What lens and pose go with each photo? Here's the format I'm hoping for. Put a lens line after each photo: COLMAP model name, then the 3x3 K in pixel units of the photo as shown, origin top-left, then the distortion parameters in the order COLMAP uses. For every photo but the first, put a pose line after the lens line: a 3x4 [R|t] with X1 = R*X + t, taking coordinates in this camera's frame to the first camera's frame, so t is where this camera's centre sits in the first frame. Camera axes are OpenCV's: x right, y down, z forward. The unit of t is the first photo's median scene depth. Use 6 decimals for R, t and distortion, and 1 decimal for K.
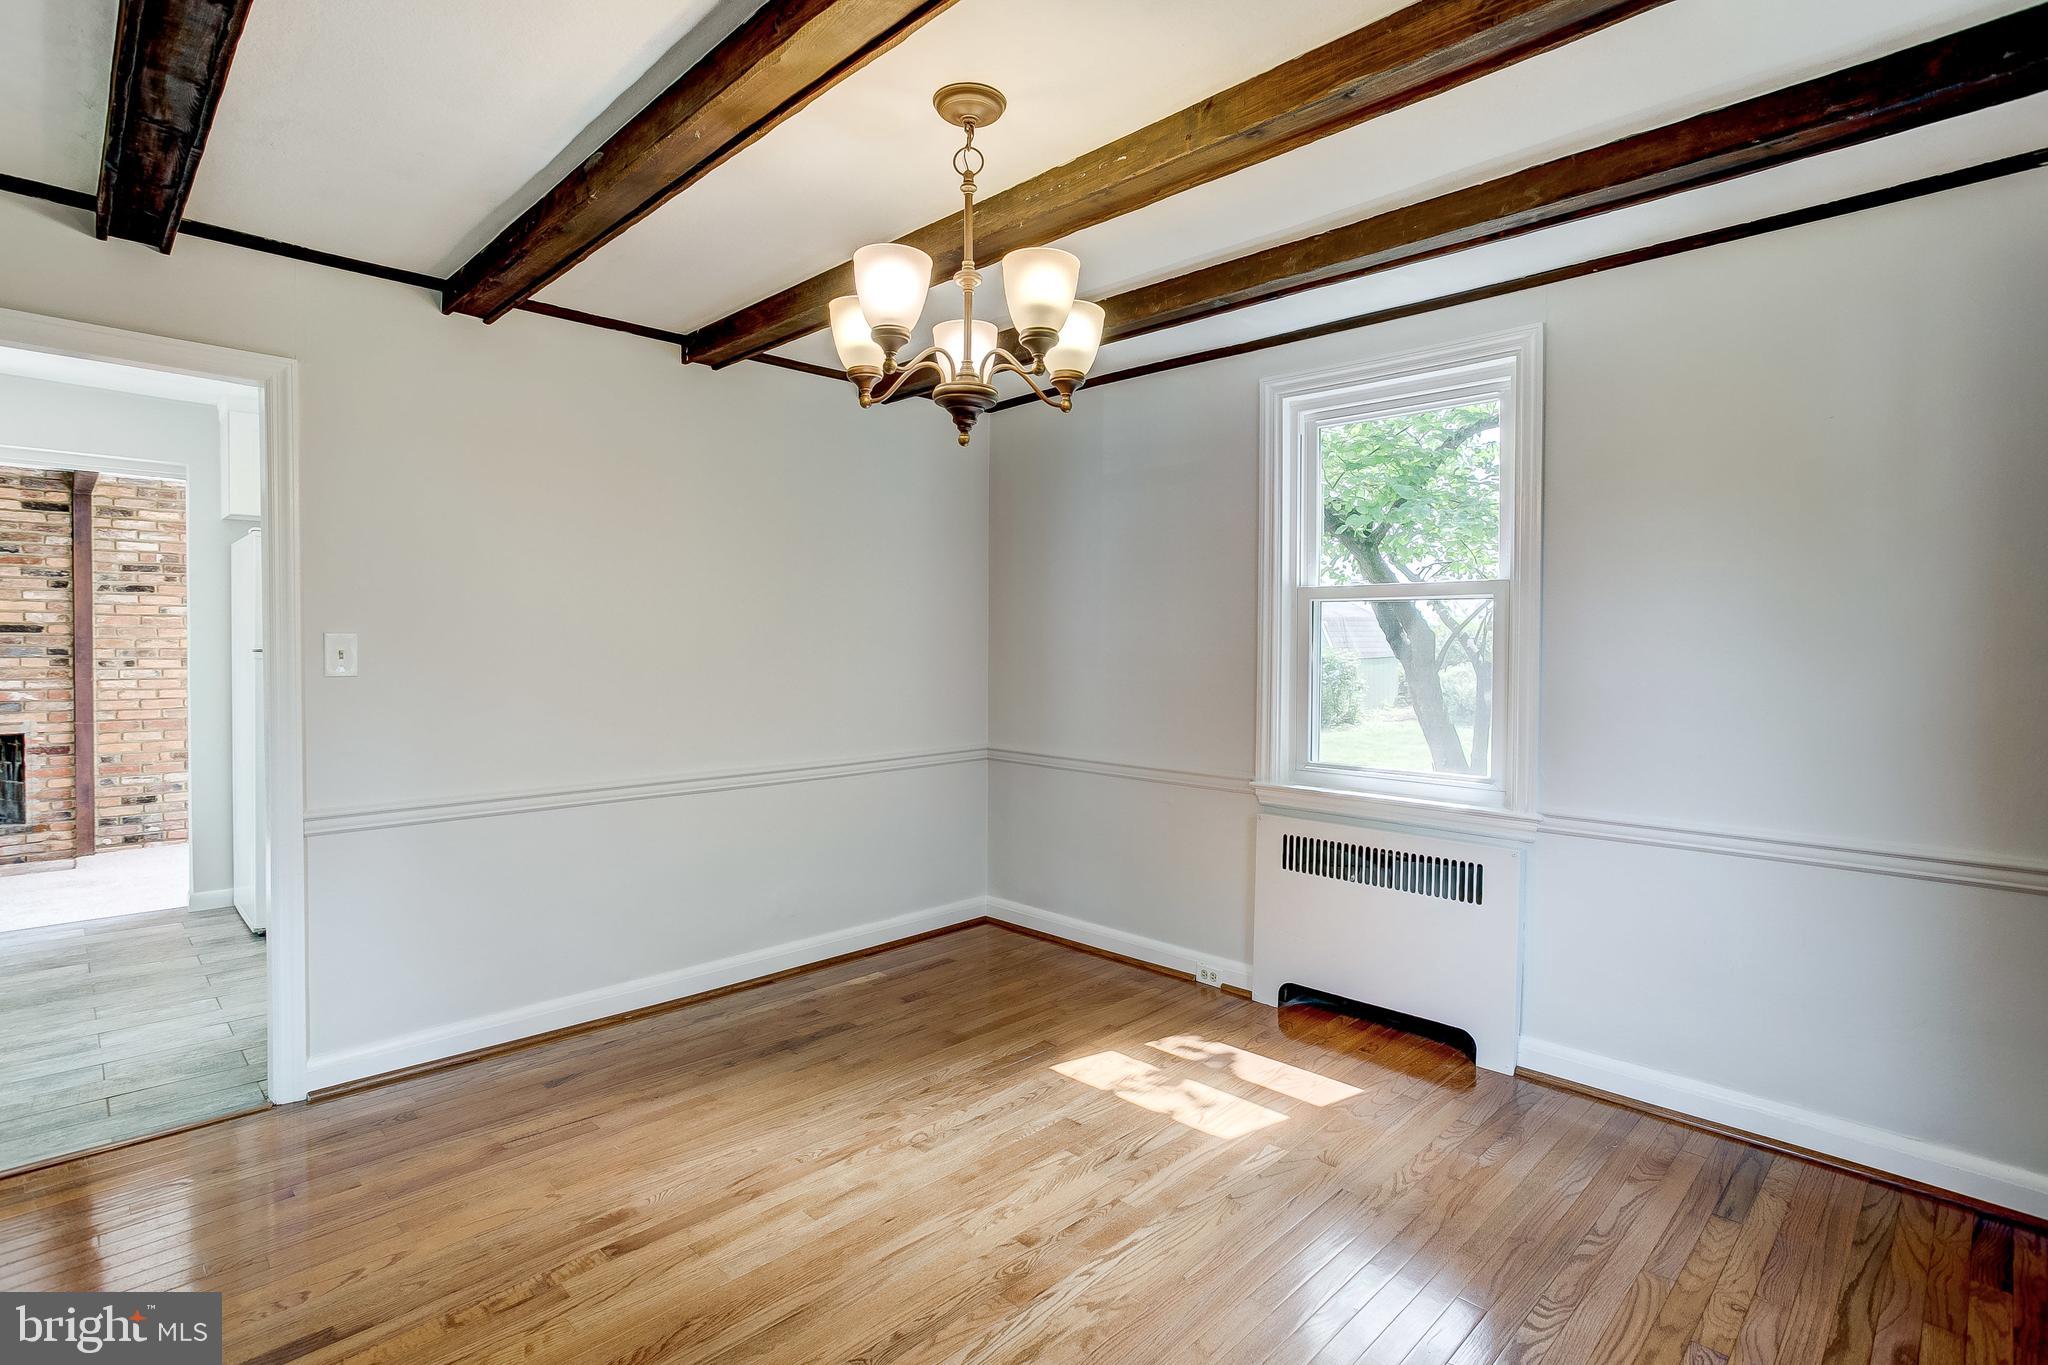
lens RADIAL K [[1003.7, 0, 1023.6], [0, 1003.7, 649.9], [0, 0, 1]] dist [-0.052712, 0.031073]
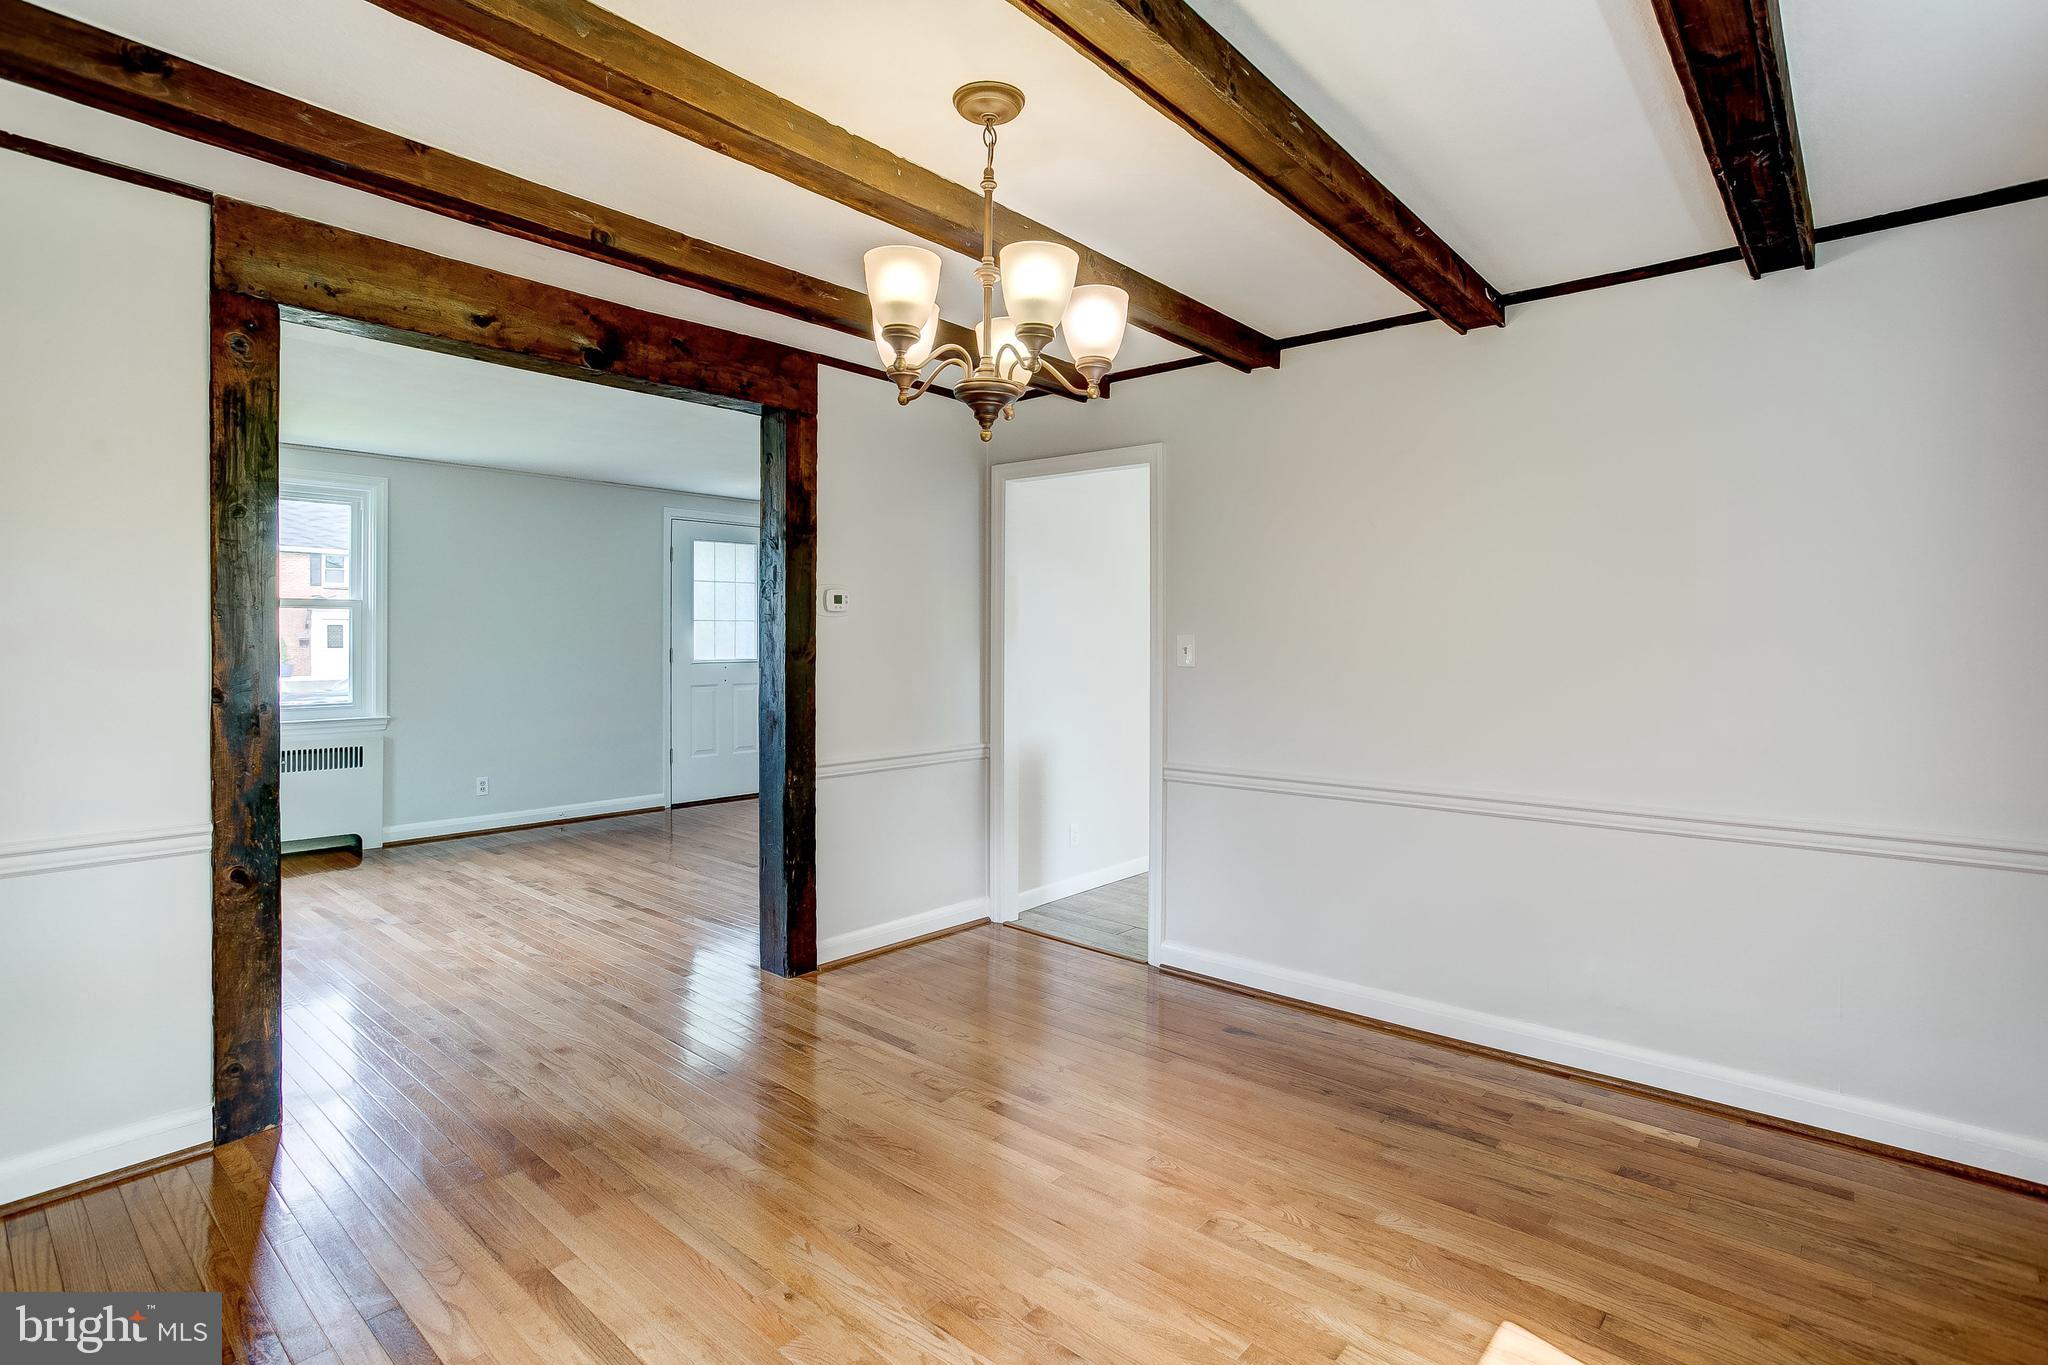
lens RADIAL K [[1003.7, 0, 1023.6], [0, 1003.7, 649.9], [0, 0, 1]] dist [-0.052712, 0.031073]
pose [[0.055932, 0.004864, -0.998423, 0.646217], [-0.011086, 0.999930, 0.004251, -0.000113], [0.998373, 0.010831, 0.055982, 0.688012]]
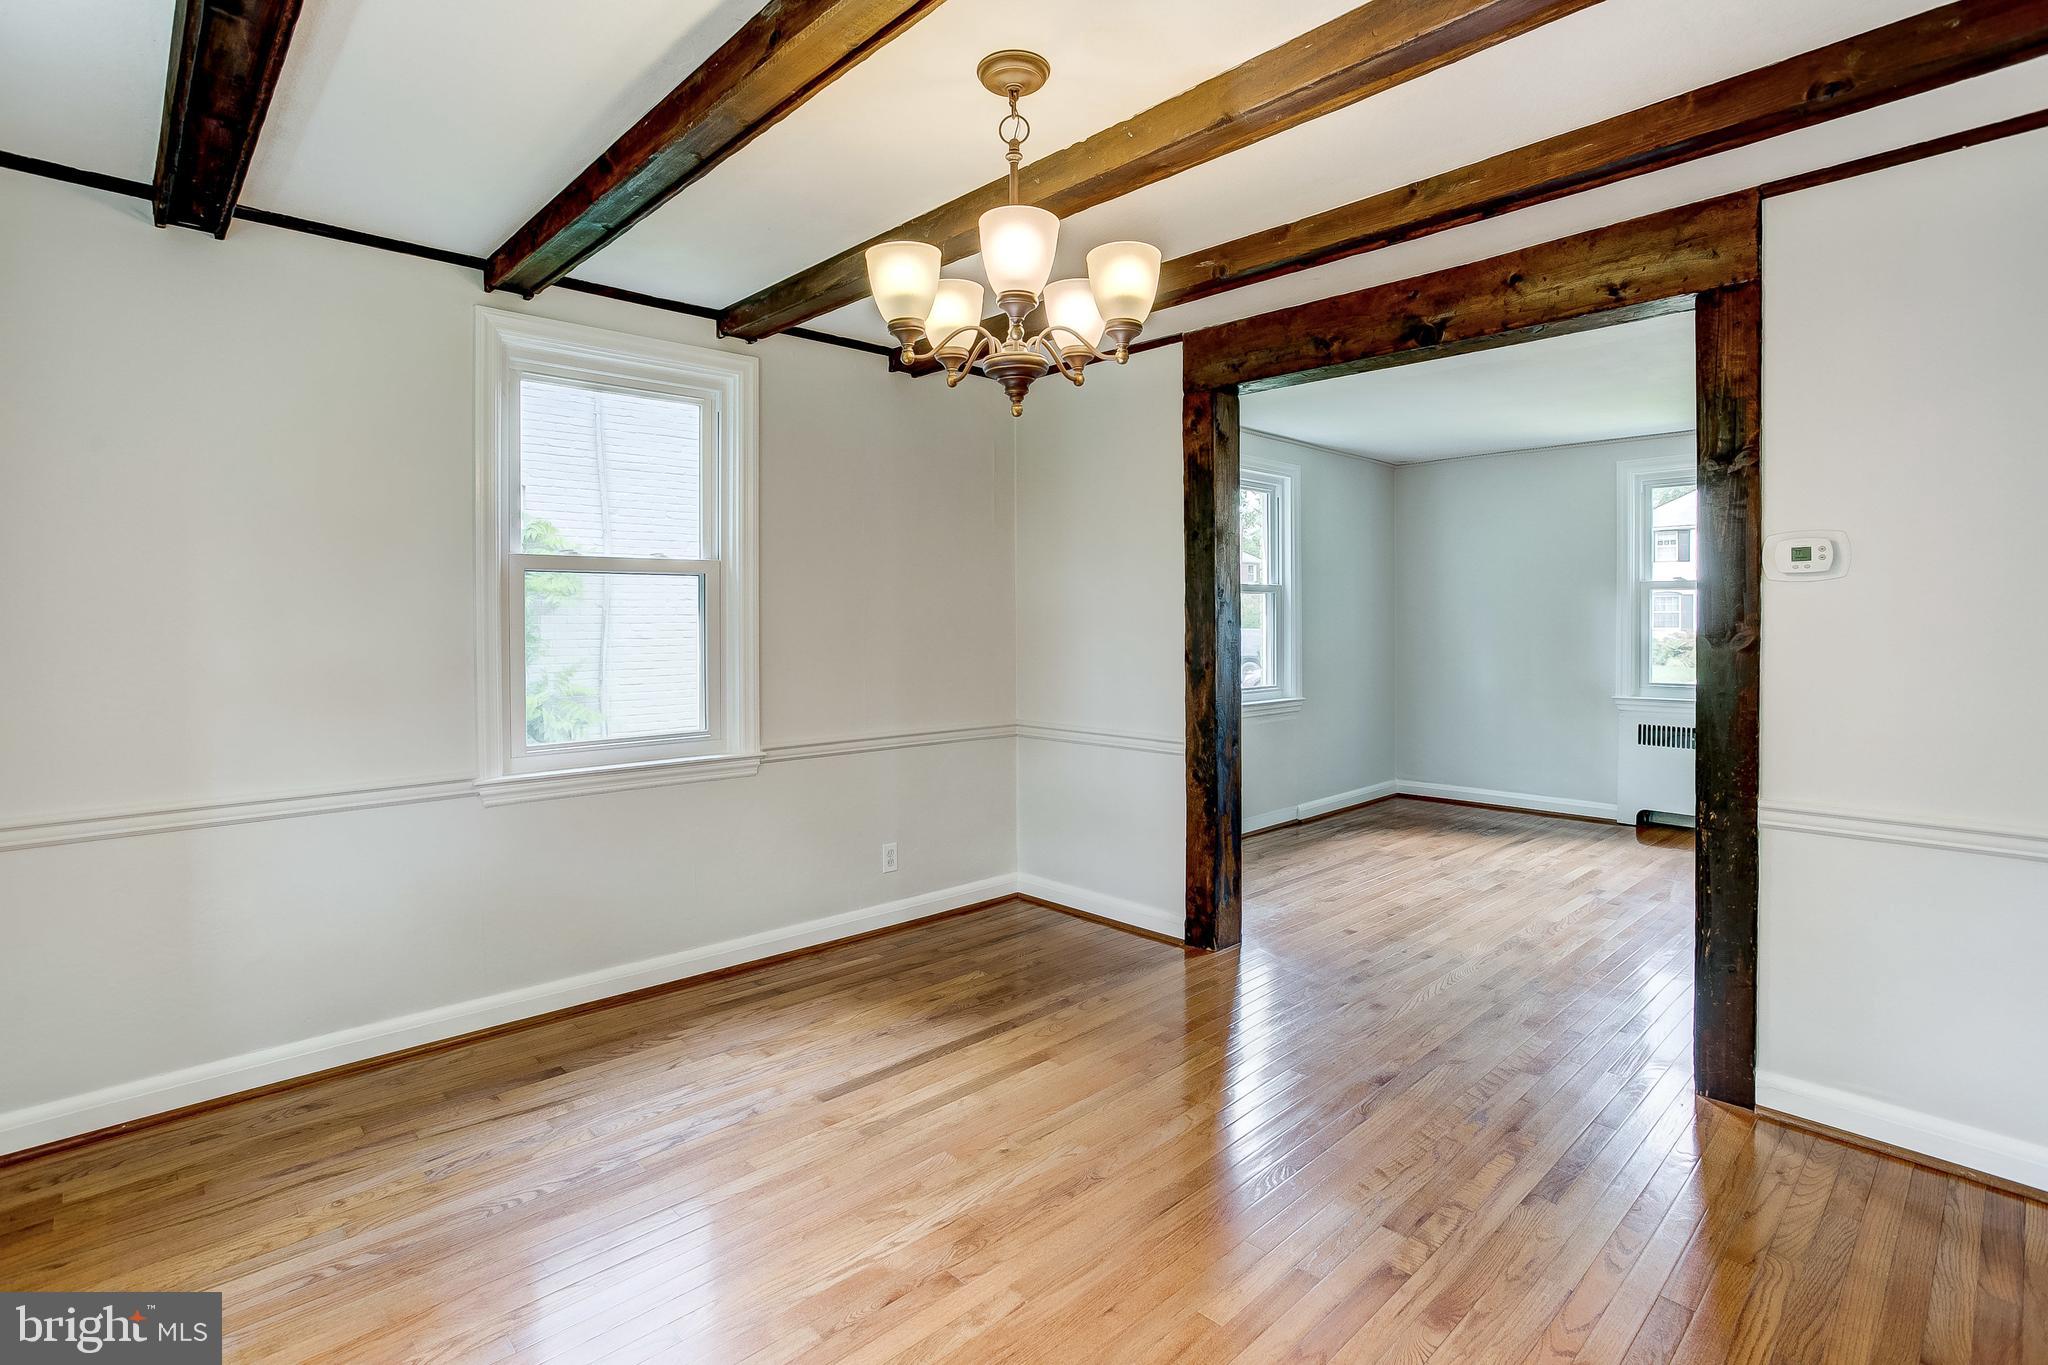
lens RADIAL K [[1003.7, 0, 1023.6], [0, 1003.7, 649.9], [0, 0, 1]] dist [-0.052712, 0.031073]
pose [[-0.998710, -0.001952, 0.050740, -0.081411], [0.000030, 0.999238, 0.039039, -0.010462], [-0.050778, 0.038990, -0.997949, 1.381954]]
